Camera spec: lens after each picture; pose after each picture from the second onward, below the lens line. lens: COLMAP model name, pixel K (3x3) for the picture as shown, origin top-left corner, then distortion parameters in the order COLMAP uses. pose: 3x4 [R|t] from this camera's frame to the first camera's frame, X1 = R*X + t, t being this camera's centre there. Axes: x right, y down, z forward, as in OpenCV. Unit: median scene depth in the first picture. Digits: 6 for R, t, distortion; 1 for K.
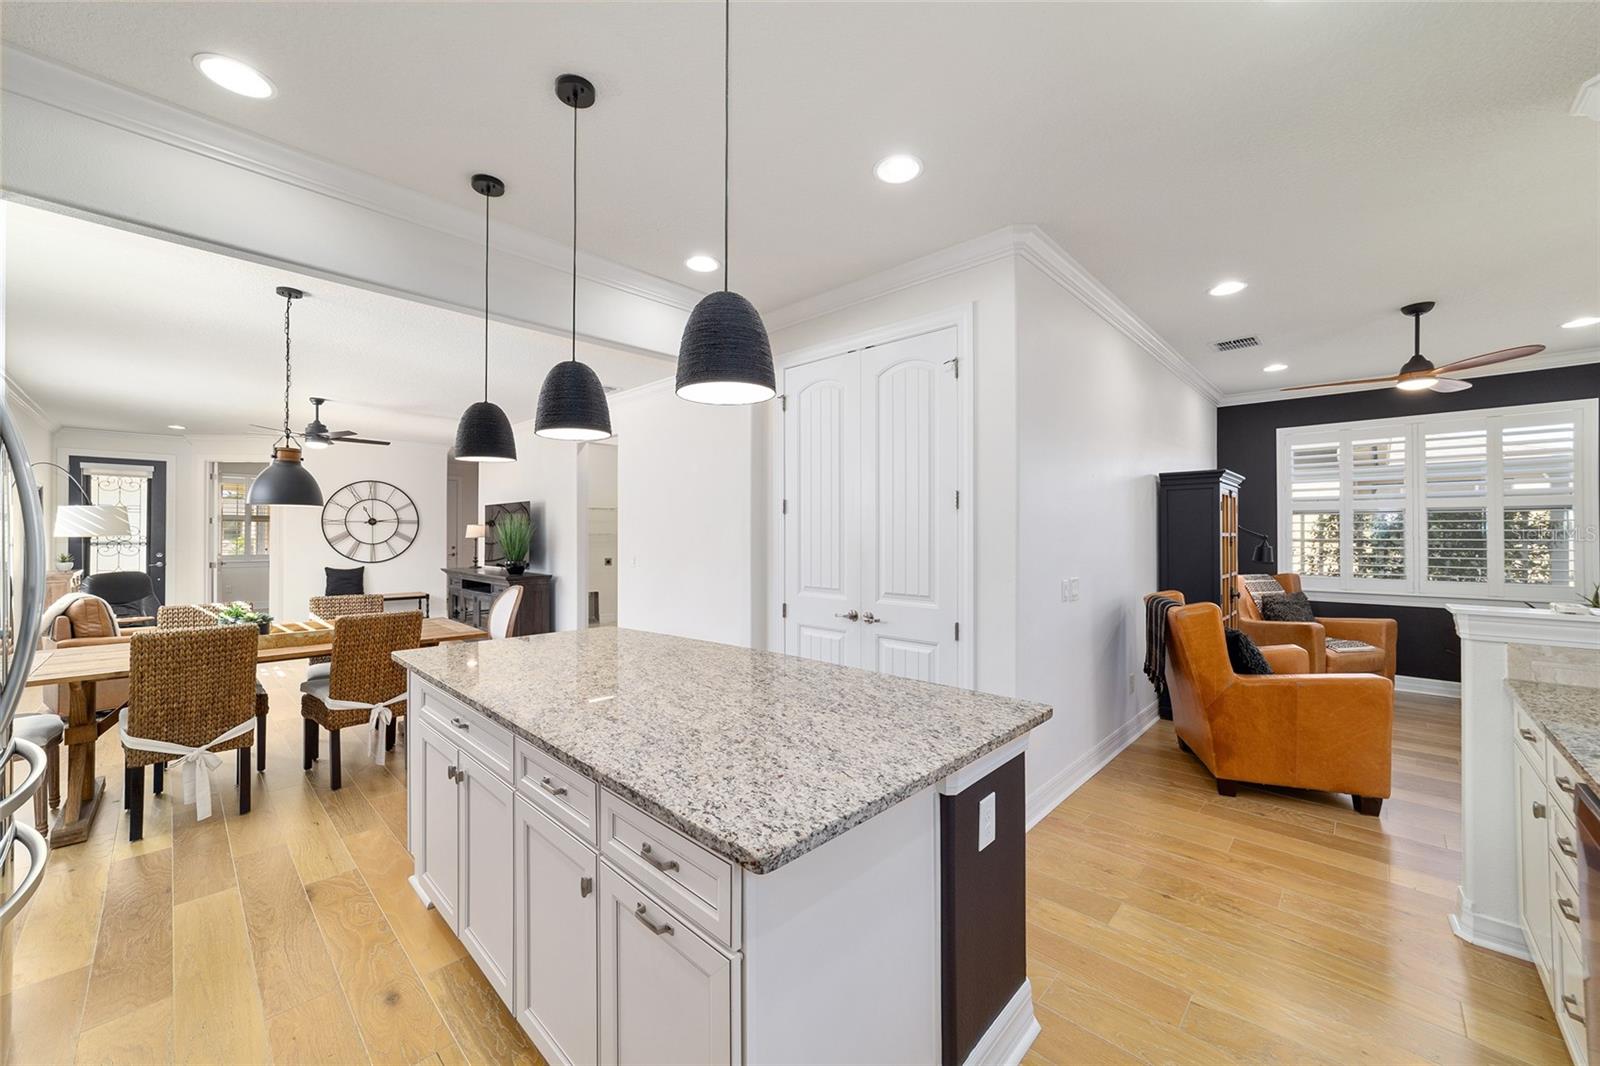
lens RADIAL K [[610.0, 0, 797.8], [0, 610.0, 532.0], [0, 0, 1]] dist [-0.016761, 0.006514]
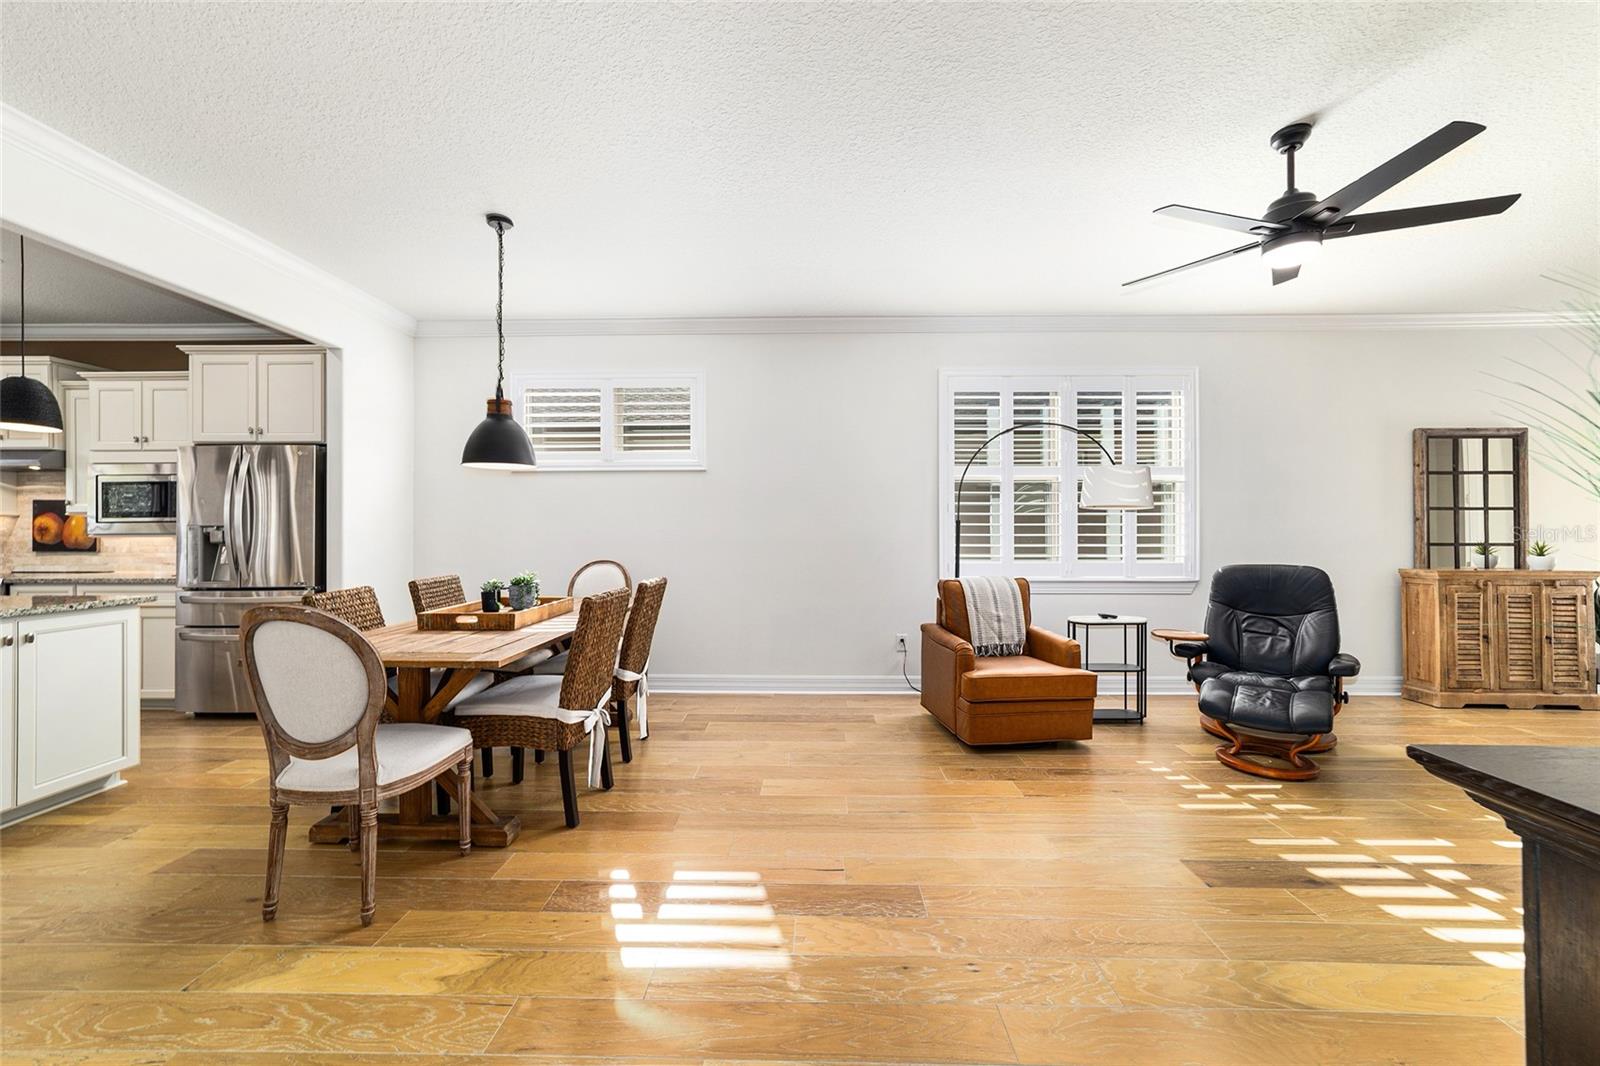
lens RADIAL K [[610.0, 0, 803.4], [0, 610.0, 531.8], [0, 0, 1]] dist [-0.016761, 0.006514]
pose [[-0.733382, -0.000439, -0.679817, -0.441298], [0.001188, 0.999997, -0.001927, 0.042446], [0.679816, -0.002221, -0.733380, 1.522270]]
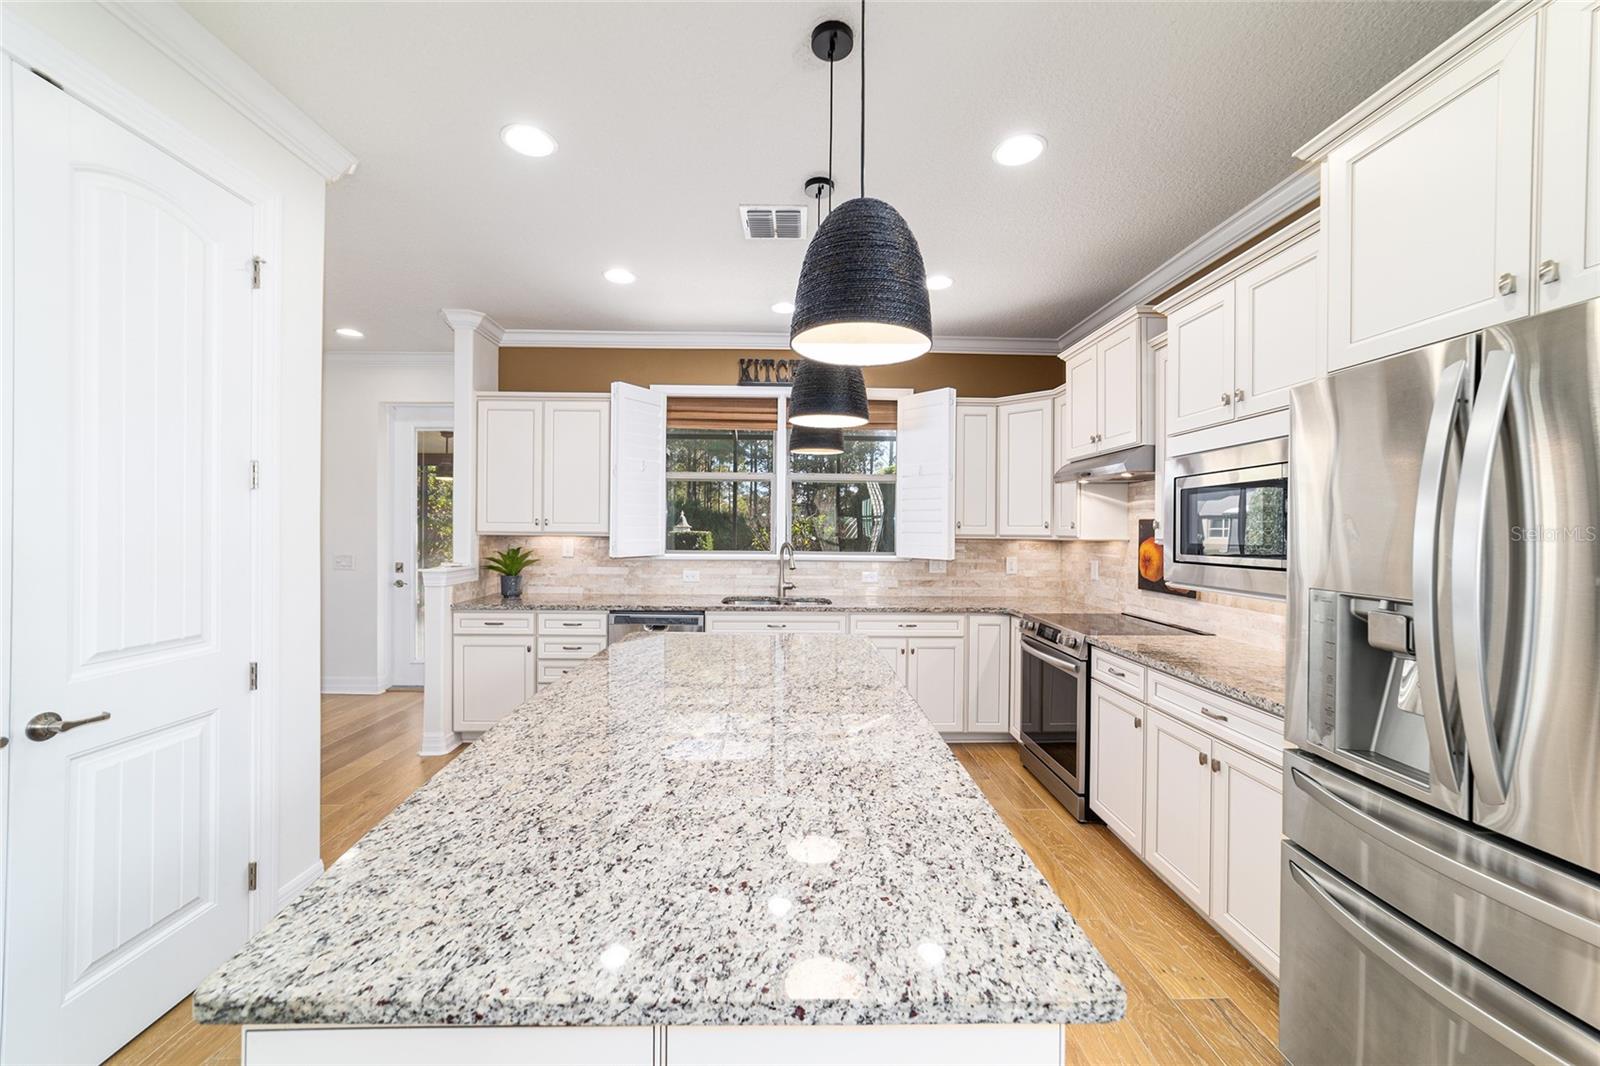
lens RADIAL K [[610.0, 0, 798.4], [0, 610.0, 527.9], [0, 0, 1]] dist [-0.016761, 0.006514]
pose [[-0.706829, -0.004630, 0.707369, -0.417522], [-0.009192, 0.999954, -0.002640, 0.000341], [-0.707325, -0.008368, -0.706839, 0.713240]]
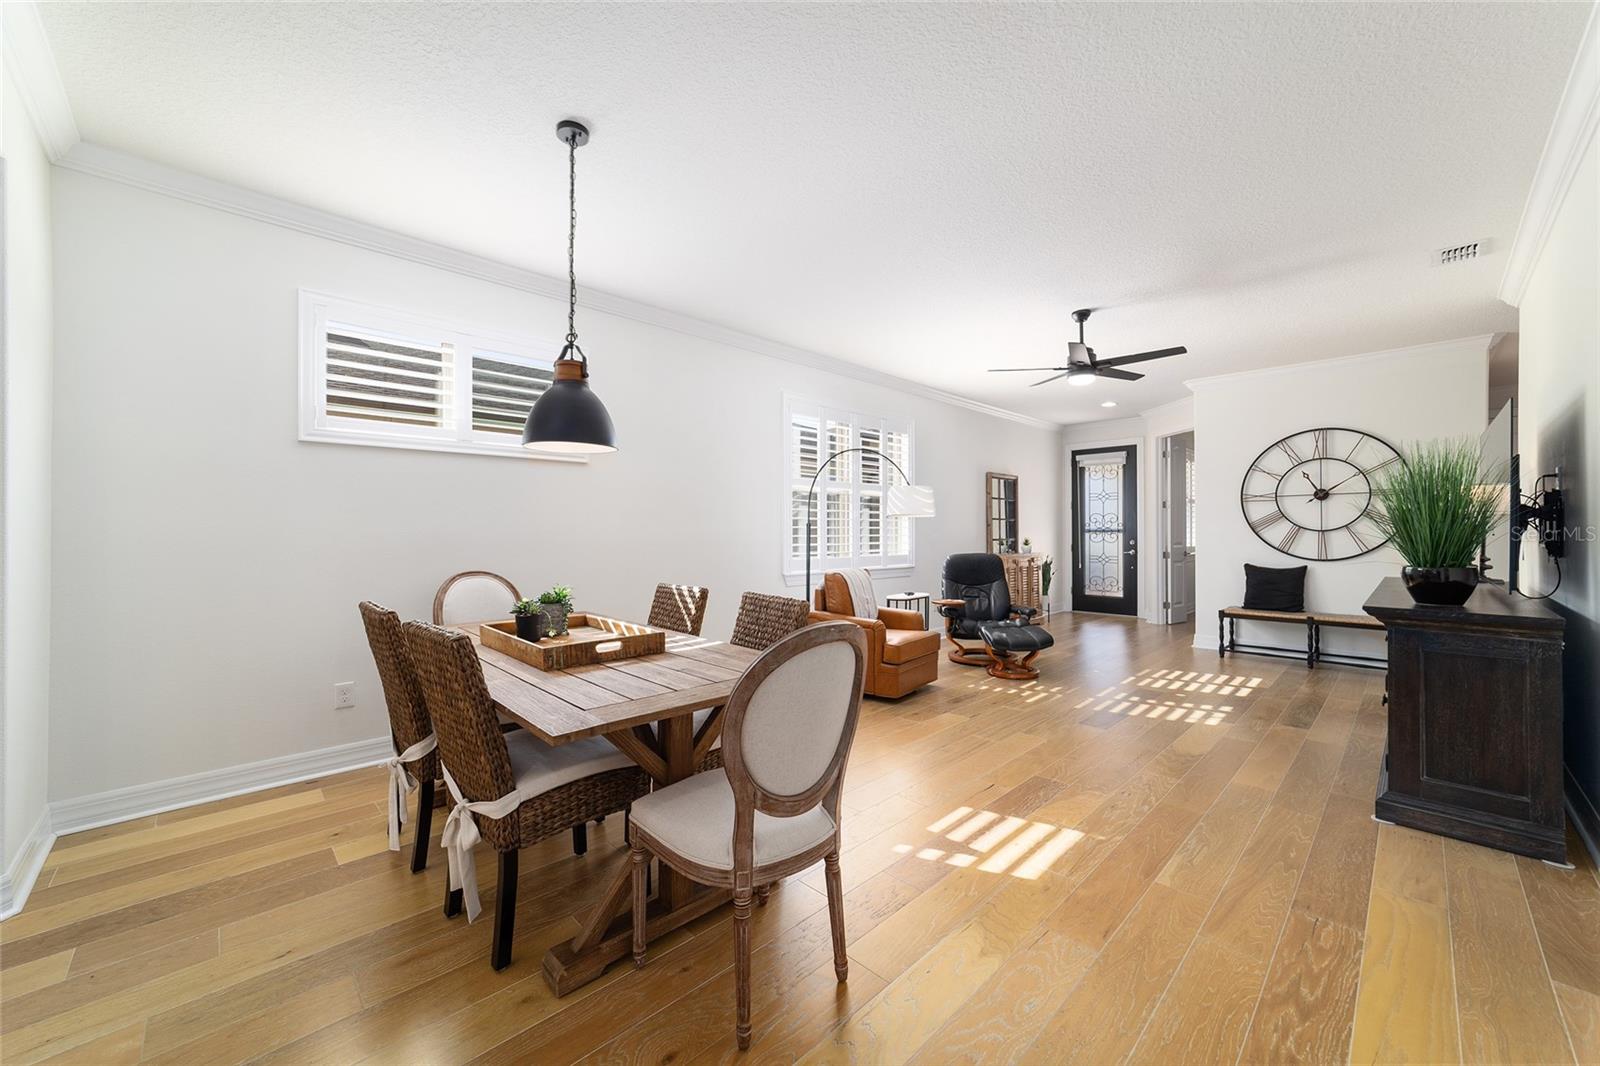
lens RADIAL K [[610.0, 0, 800.3], [0, 610.0, 530.6], [0, 0, 1]] dist [-0.016761, 0.006514]
pose [[-0.032238, -0.004073, -0.999472, -0.132865], [0.004389, 0.999981, -0.004217, 0.041318], [0.999471, -0.004523, -0.032219, 0.995806]]
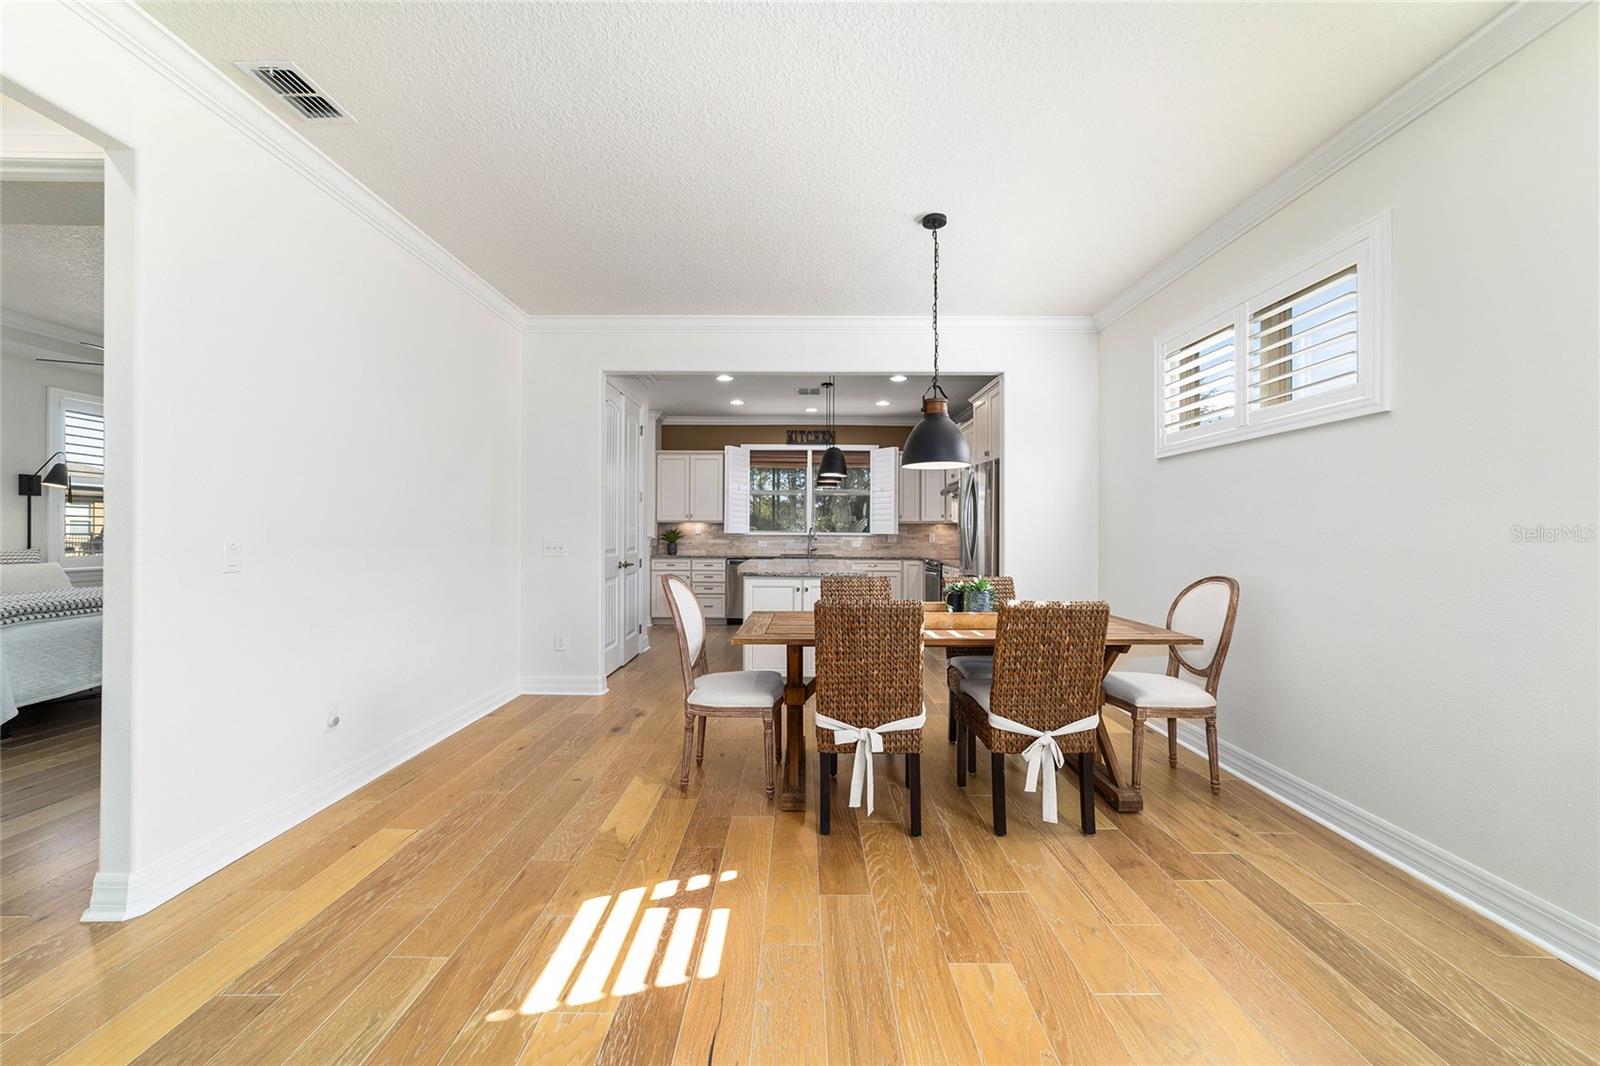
lens RADIAL K [[610.0, 0, 800.1], [0, 610.0, 534.3], [0, 0, 1]] dist [-0.016761, 0.006514]
pose [[-0.688781, -0.006103, 0.724944, -1.052650], [-0.005163, 0.999980, 0.003514, 0.040082], [-0.724951, -0.001323, -0.688799, 1.361144]]
